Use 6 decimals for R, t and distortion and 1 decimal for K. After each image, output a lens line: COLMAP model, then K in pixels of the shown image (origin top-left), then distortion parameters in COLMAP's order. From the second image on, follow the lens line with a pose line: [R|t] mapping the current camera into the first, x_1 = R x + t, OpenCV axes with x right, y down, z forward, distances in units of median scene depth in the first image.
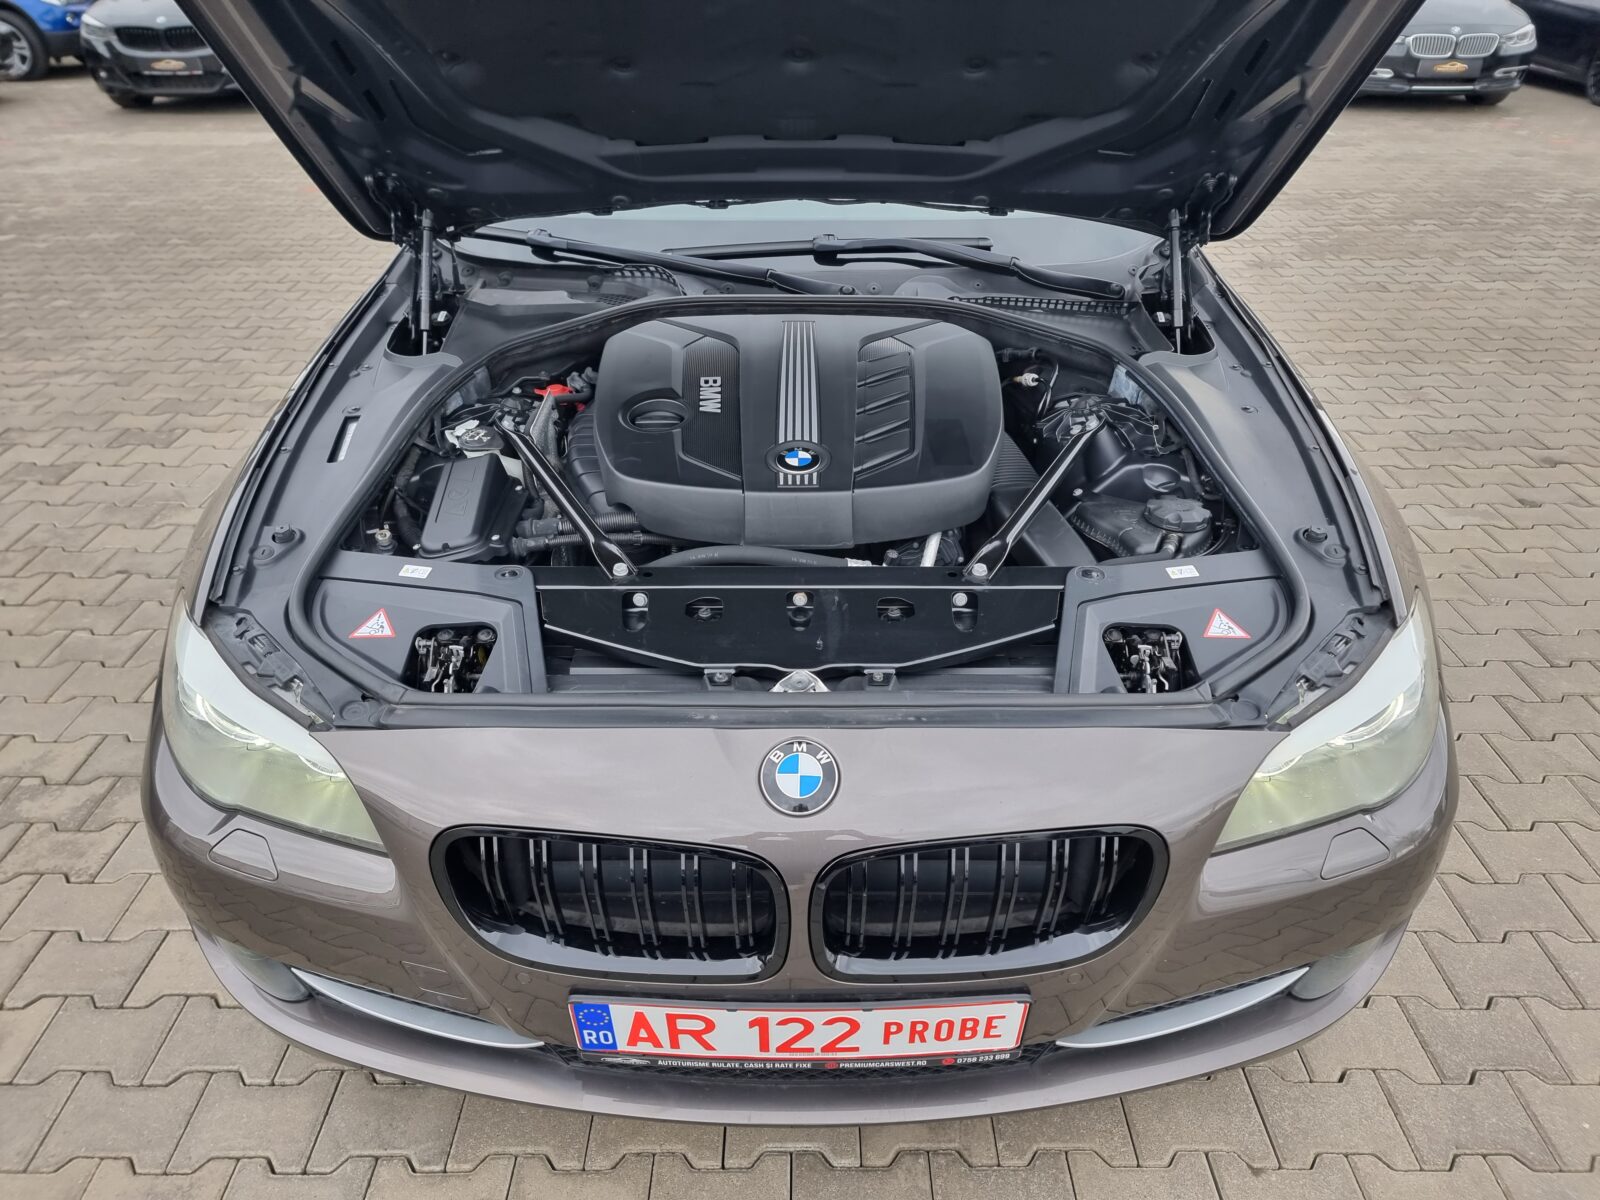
lens RADIAL K [[1112.4, 0, 806.1], [0, 1112.4, 600.0], [0, 0, 1]] dist [0.068808, -0.059620]
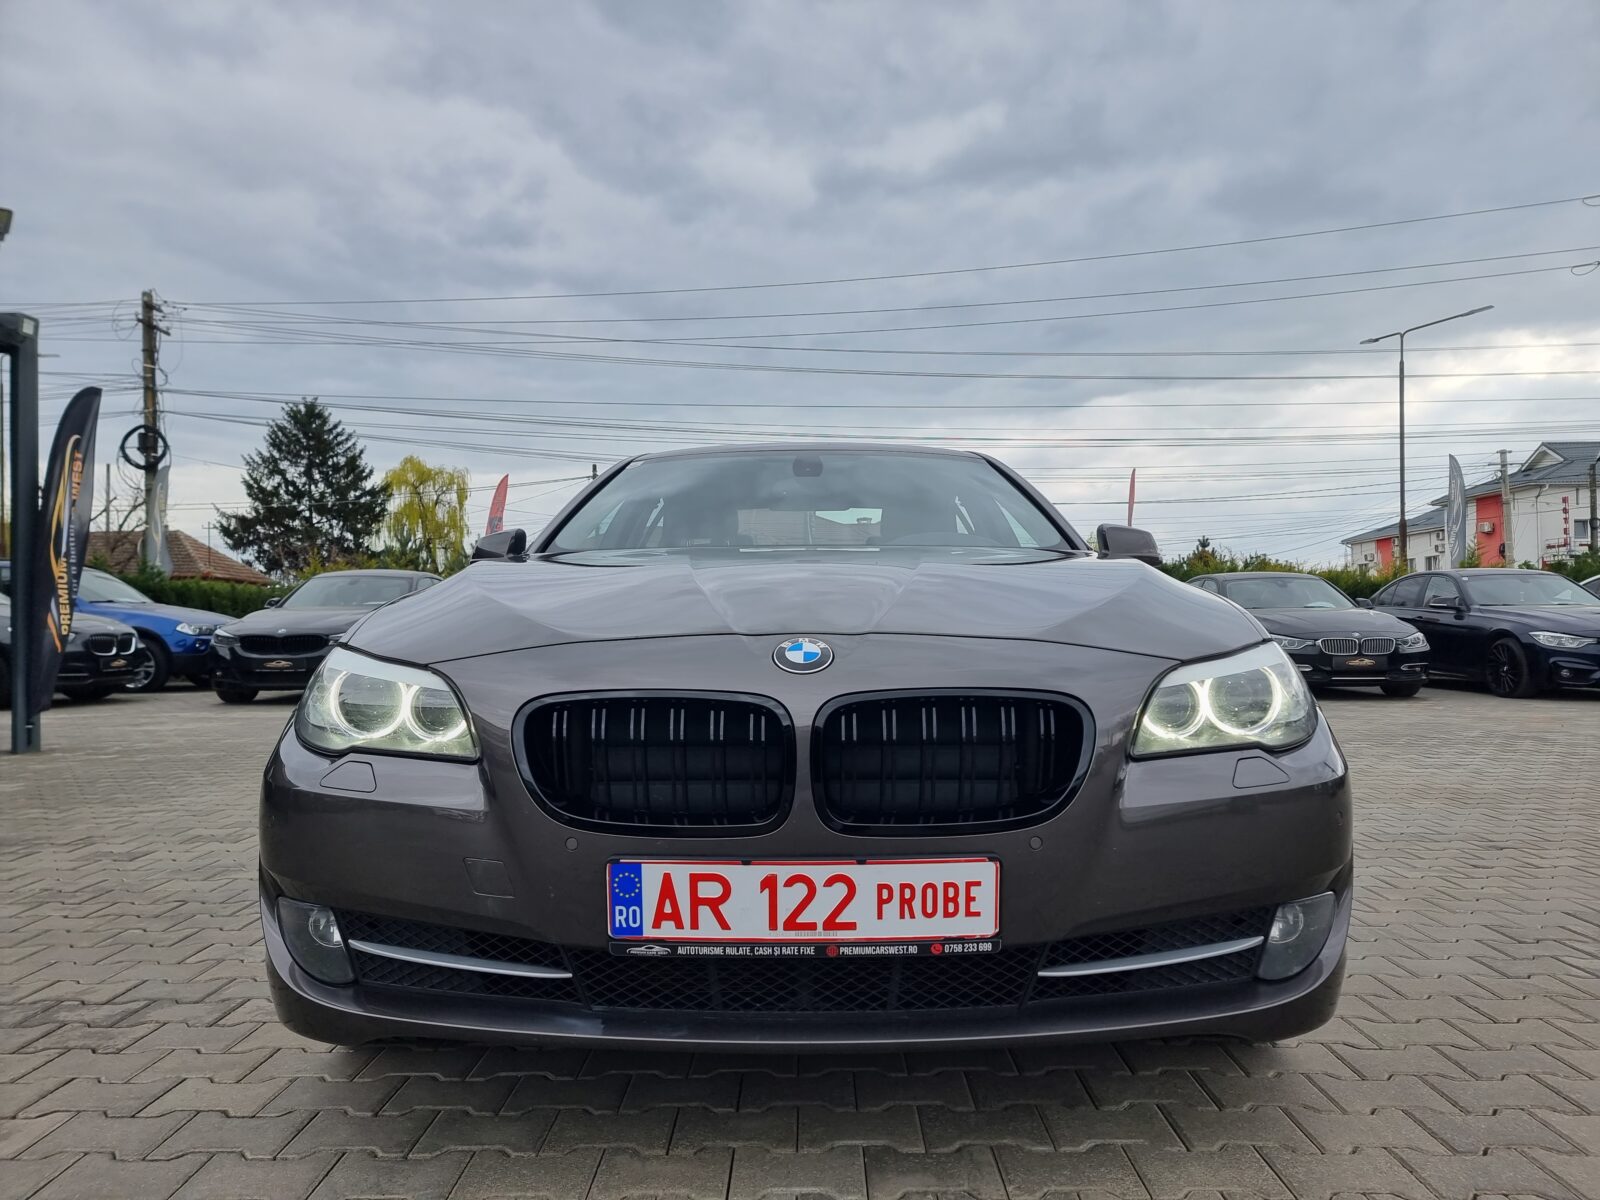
lens RADIAL K [[1112.4, 0, 806.1], [0, 1112.4, 600.0], [0, 0, 1]] dist [0.068808, -0.059620]
pose [[0.999962, -0.005147, -0.007083, 0.006009], [0.000423, 0.836462, -0.548025, 0.733121], [0.008745, 0.548001, 0.836432, -0.125289]]
